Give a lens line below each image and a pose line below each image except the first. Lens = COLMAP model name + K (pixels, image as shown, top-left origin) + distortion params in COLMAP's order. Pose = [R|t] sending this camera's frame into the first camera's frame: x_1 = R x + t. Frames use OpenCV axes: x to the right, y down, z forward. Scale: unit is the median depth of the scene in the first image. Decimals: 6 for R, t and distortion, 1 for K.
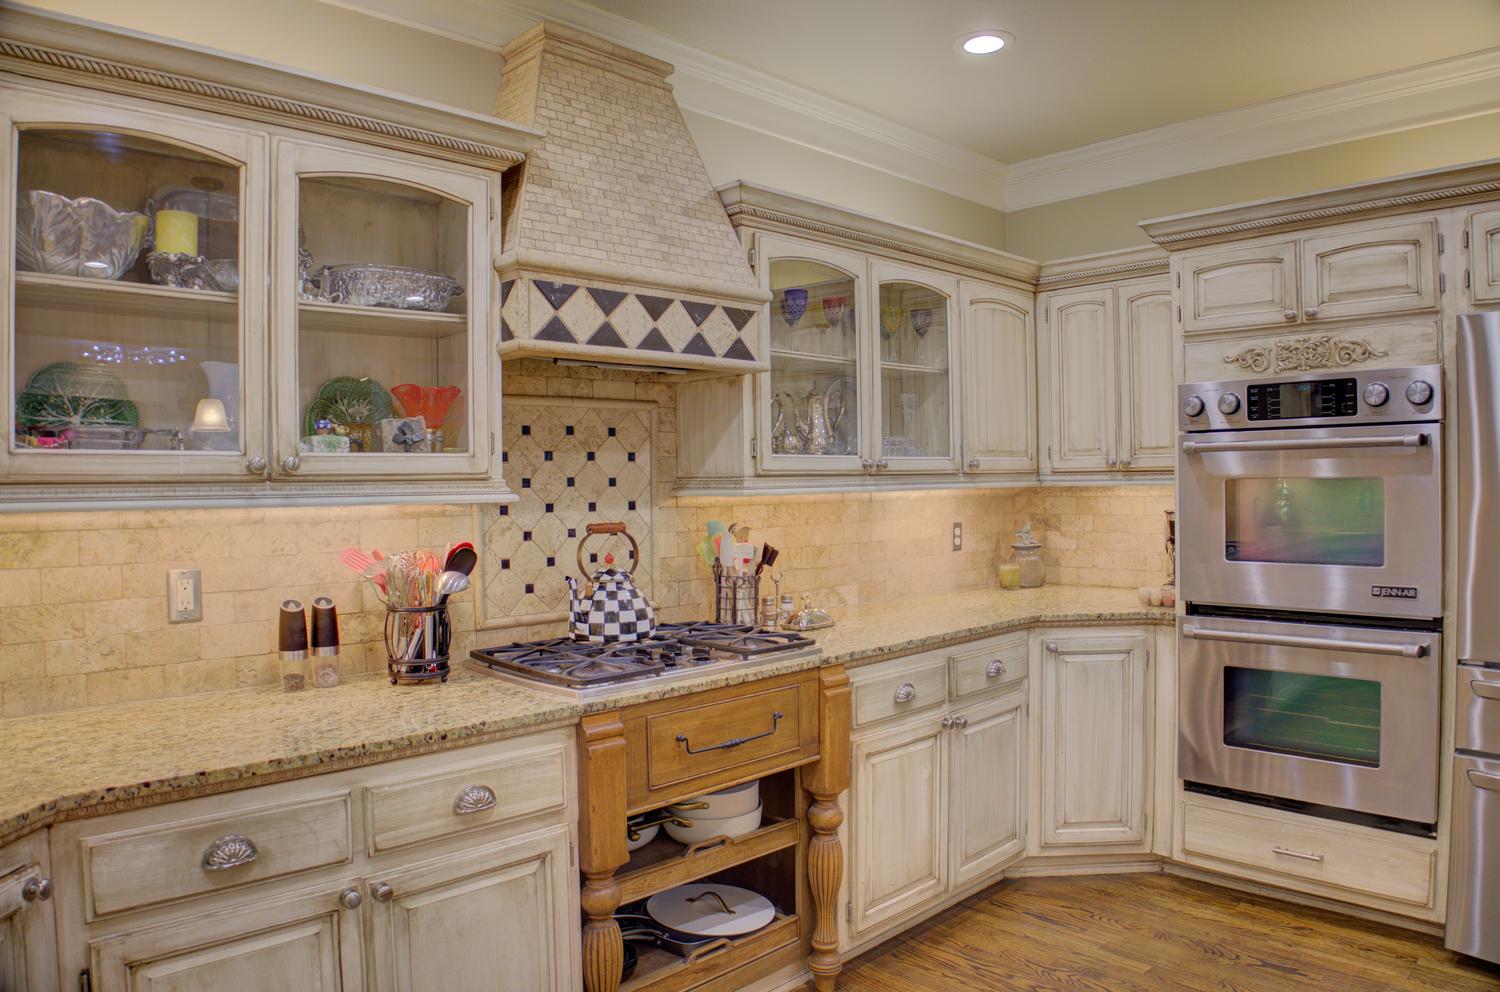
lens RADIAL K [[1012.8, 0, 762.1], [0, 1012.8, 487.0], [0, 0, 1]] dist [-0.163013, 0.079704]
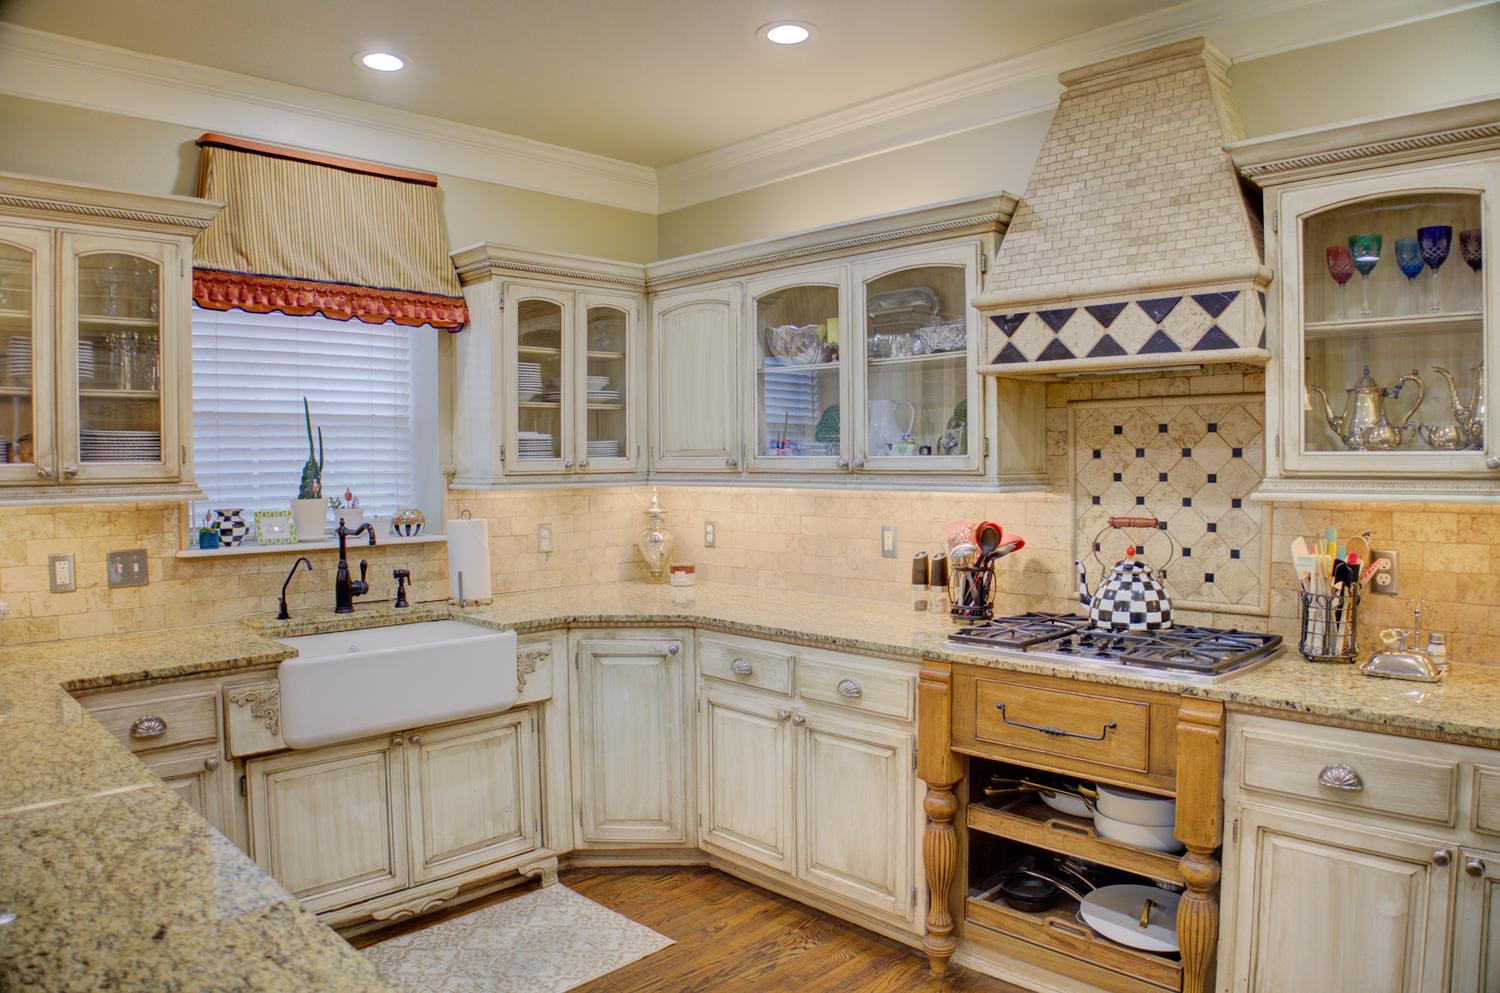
lens RADIAL K [[1012.8, 0, 762.1], [0, 1012.8, 487.5], [0, 0, 1]] dist [-0.163013, 0.079704]
pose [[0.027560, 0.043493, -0.998674, 0.909573], [0.000967, 0.999051, 0.043536, -0.043498], [0.999620, -0.002166, 0.027492, 0.605236]]
